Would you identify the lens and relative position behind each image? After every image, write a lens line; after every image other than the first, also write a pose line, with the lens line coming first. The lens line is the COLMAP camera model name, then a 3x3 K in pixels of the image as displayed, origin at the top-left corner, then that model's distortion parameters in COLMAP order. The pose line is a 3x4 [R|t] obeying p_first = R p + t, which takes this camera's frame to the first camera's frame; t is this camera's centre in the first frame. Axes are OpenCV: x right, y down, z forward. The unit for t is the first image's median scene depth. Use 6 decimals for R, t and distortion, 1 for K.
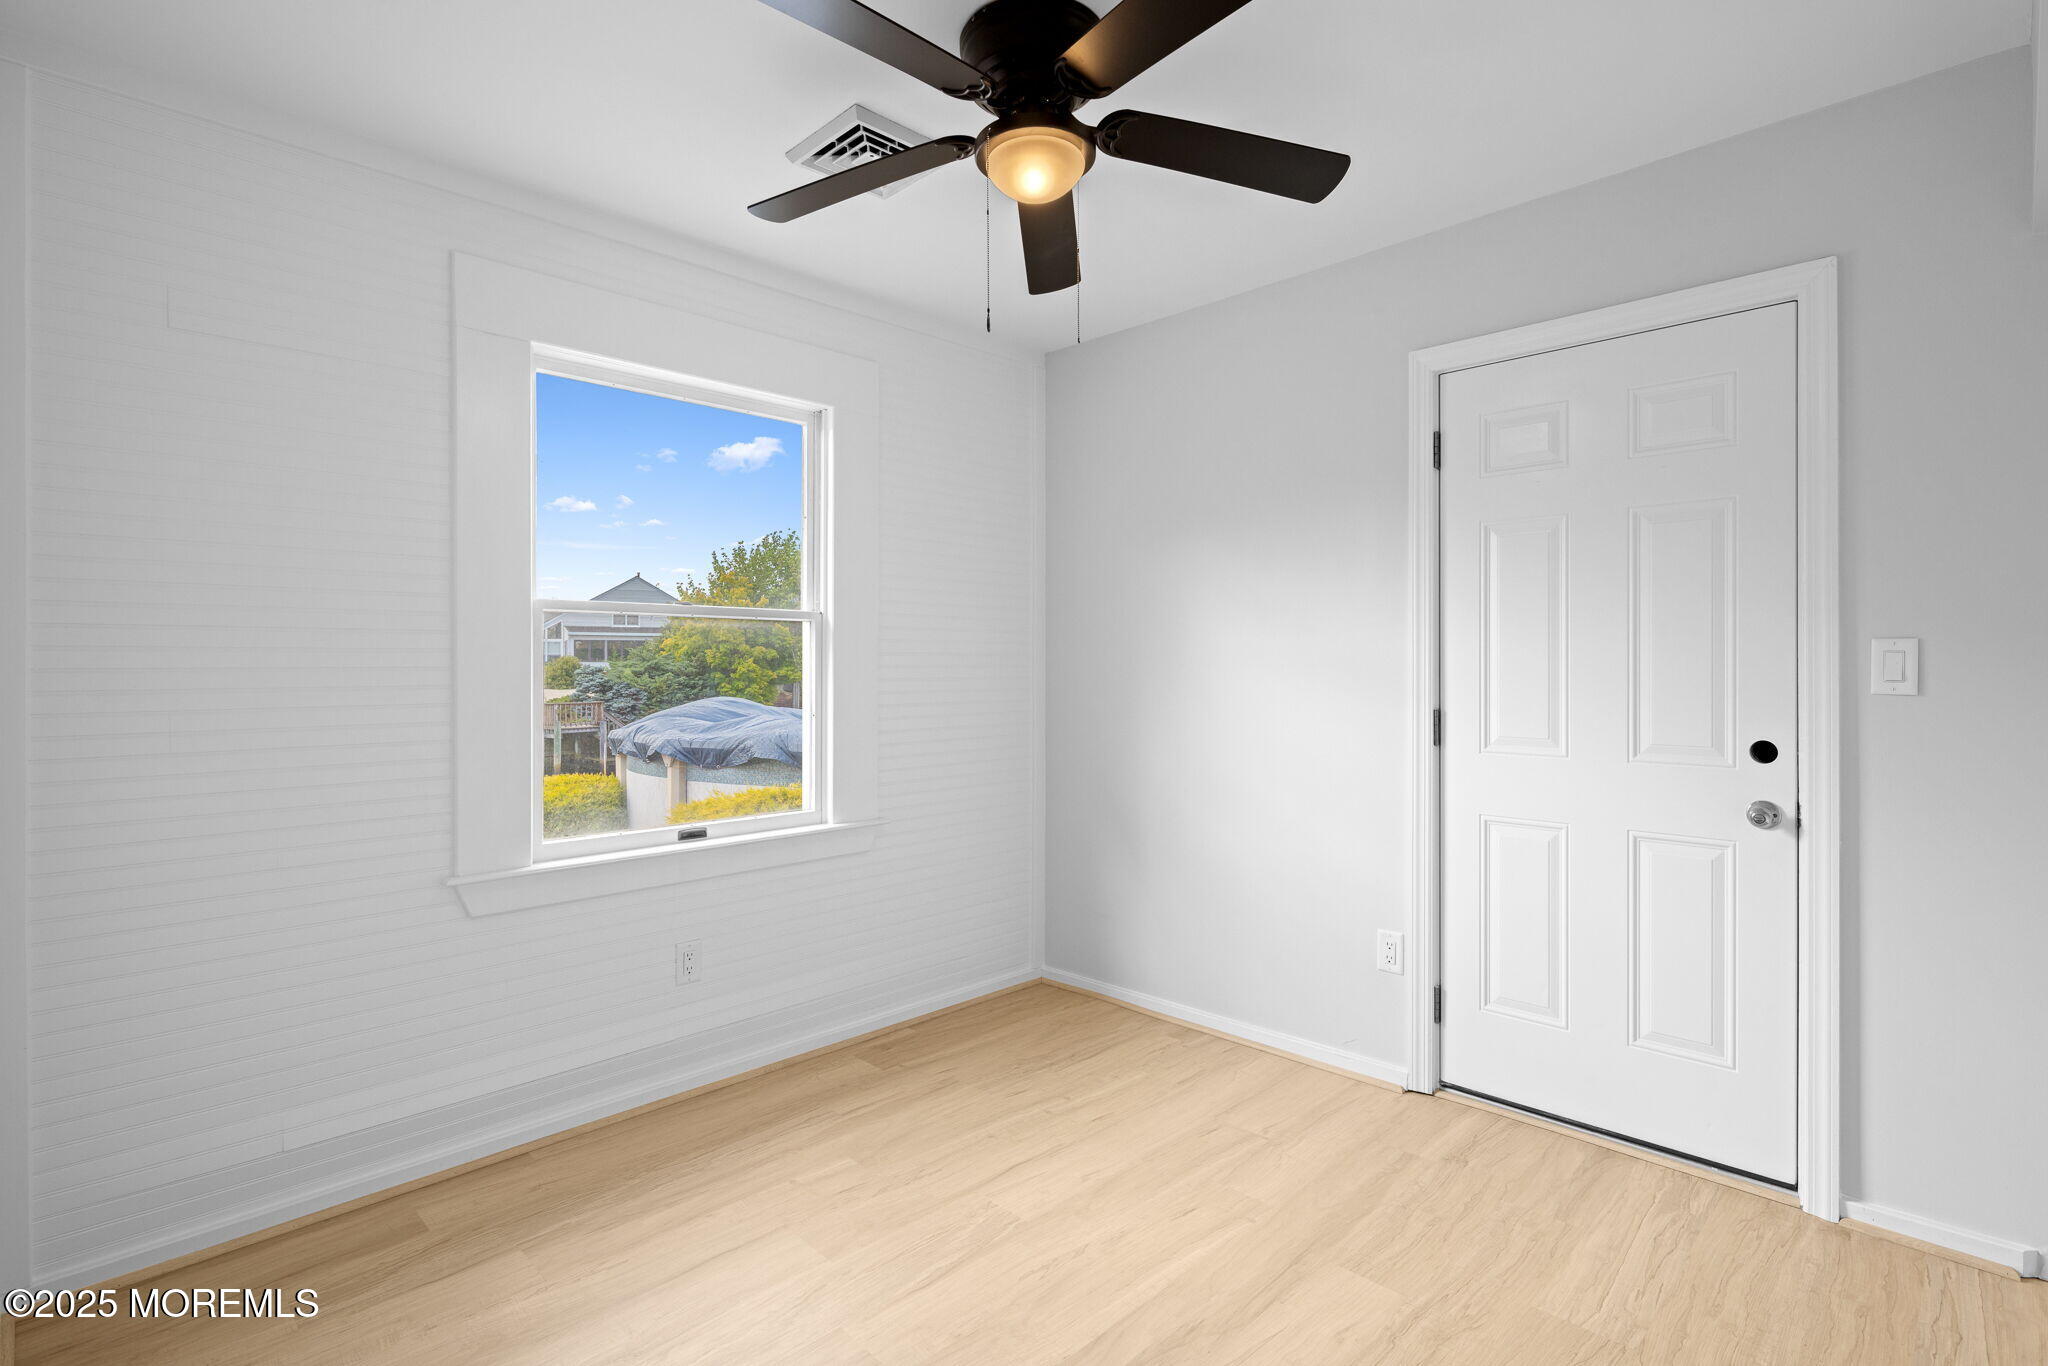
lens RADIAL K [[994.7, 0, 1028.1], [0, 994.7, 672.4], [0, 0, 1]] dist [0.003596, -0.000609]
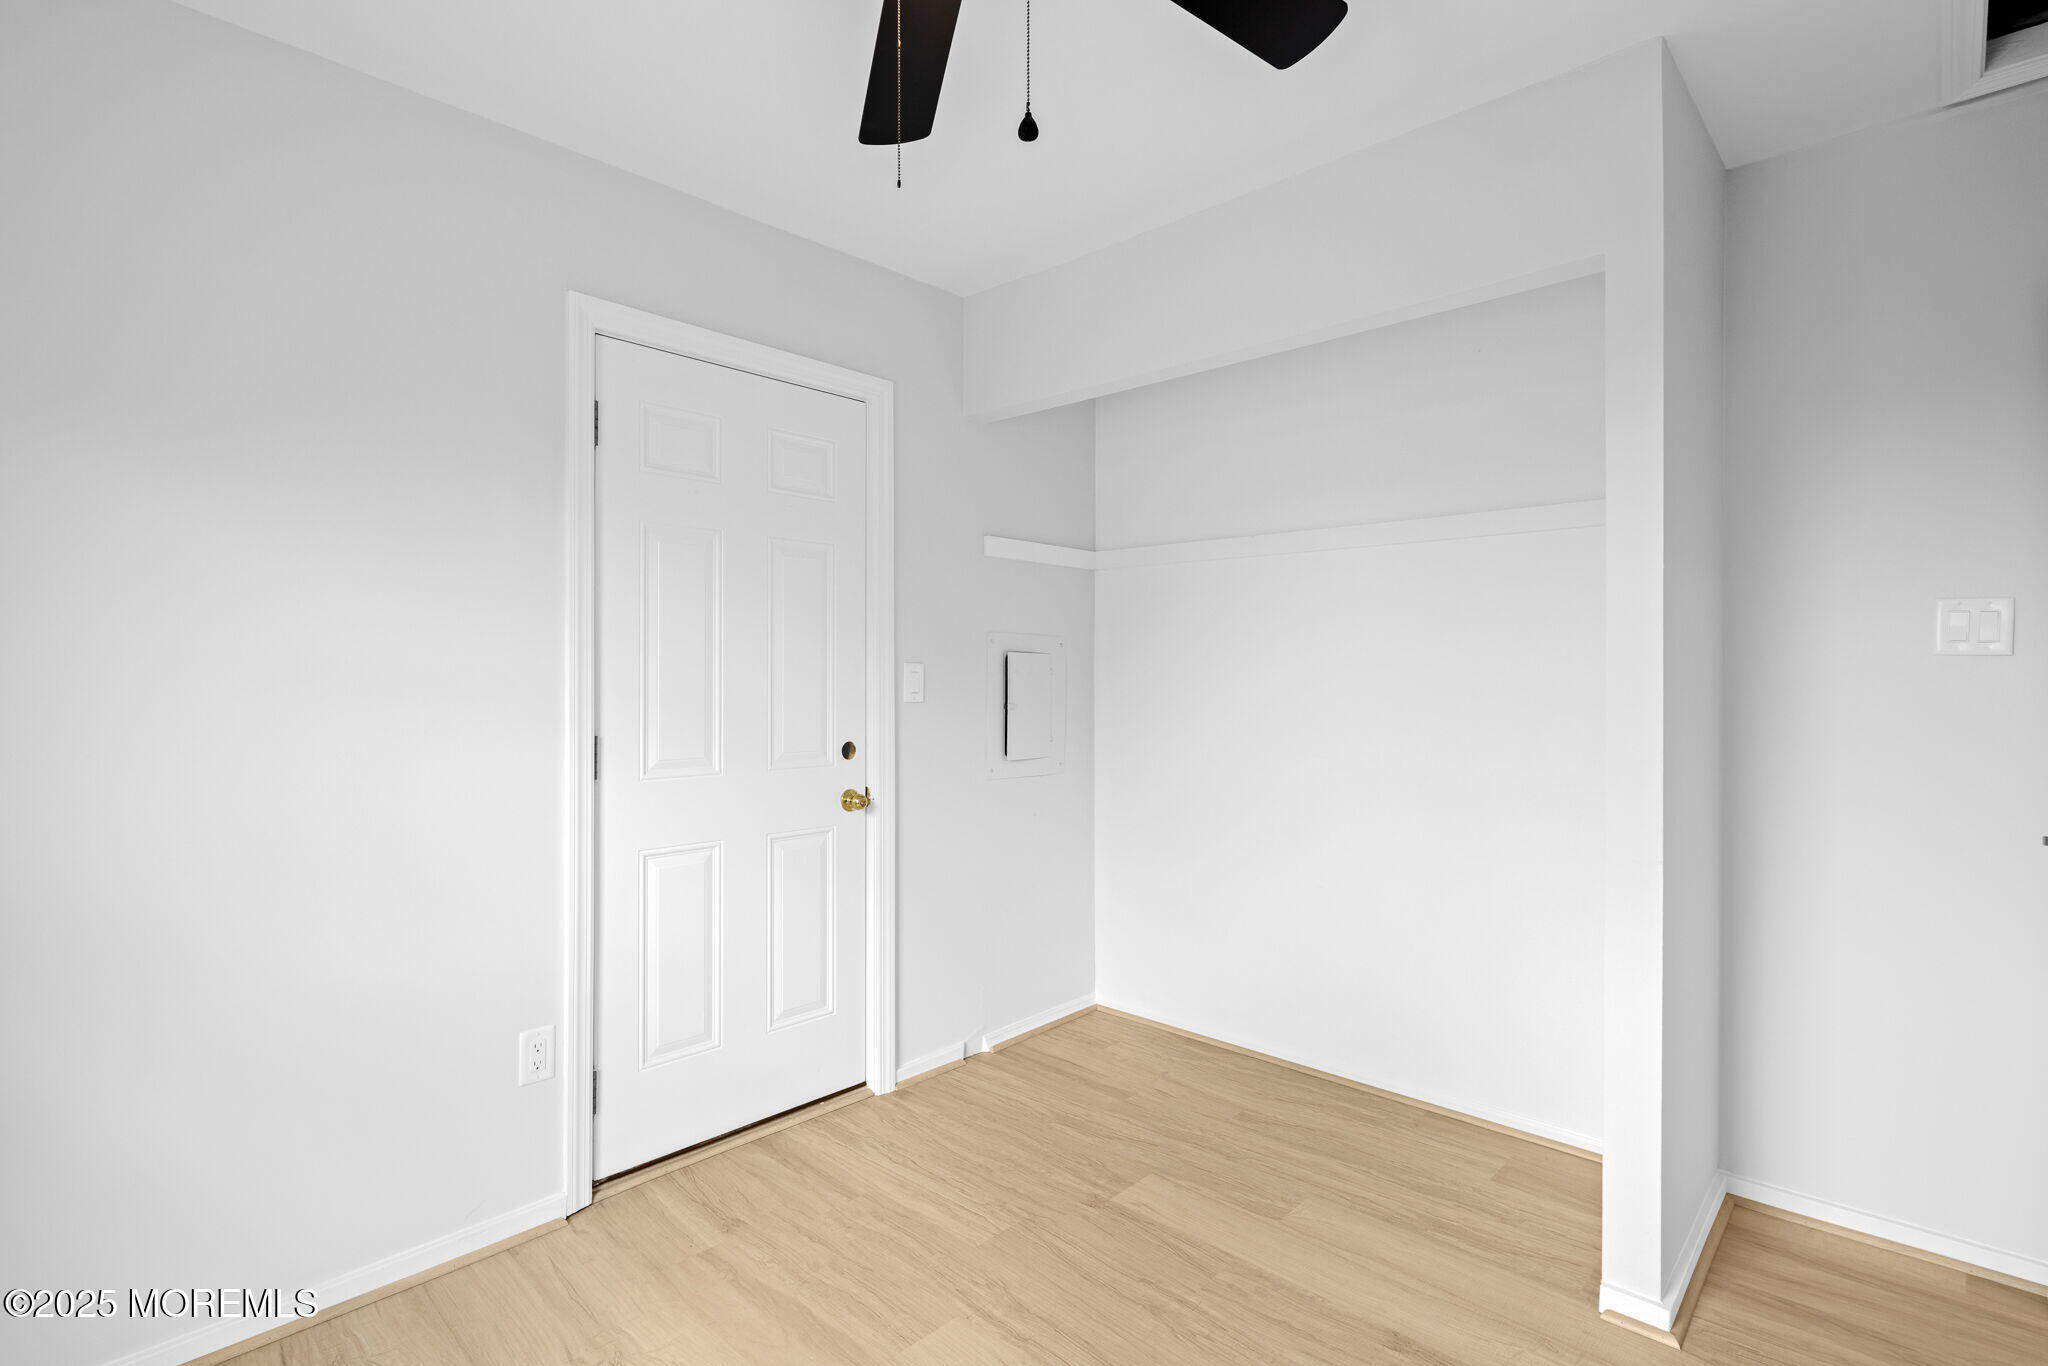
lens RADIAL K [[994.7, 0, 1031.5], [0, 994.7, 681.5], [0, 0, 1]] dist [0.003596, -0.000609]
pose [[-0.036924, -0.004623, 0.999307, -0.511665], [0.004818, 0.999977, 0.004804, -0.011971], [-0.999306, 0.004992, -0.036901, 0.791839]]
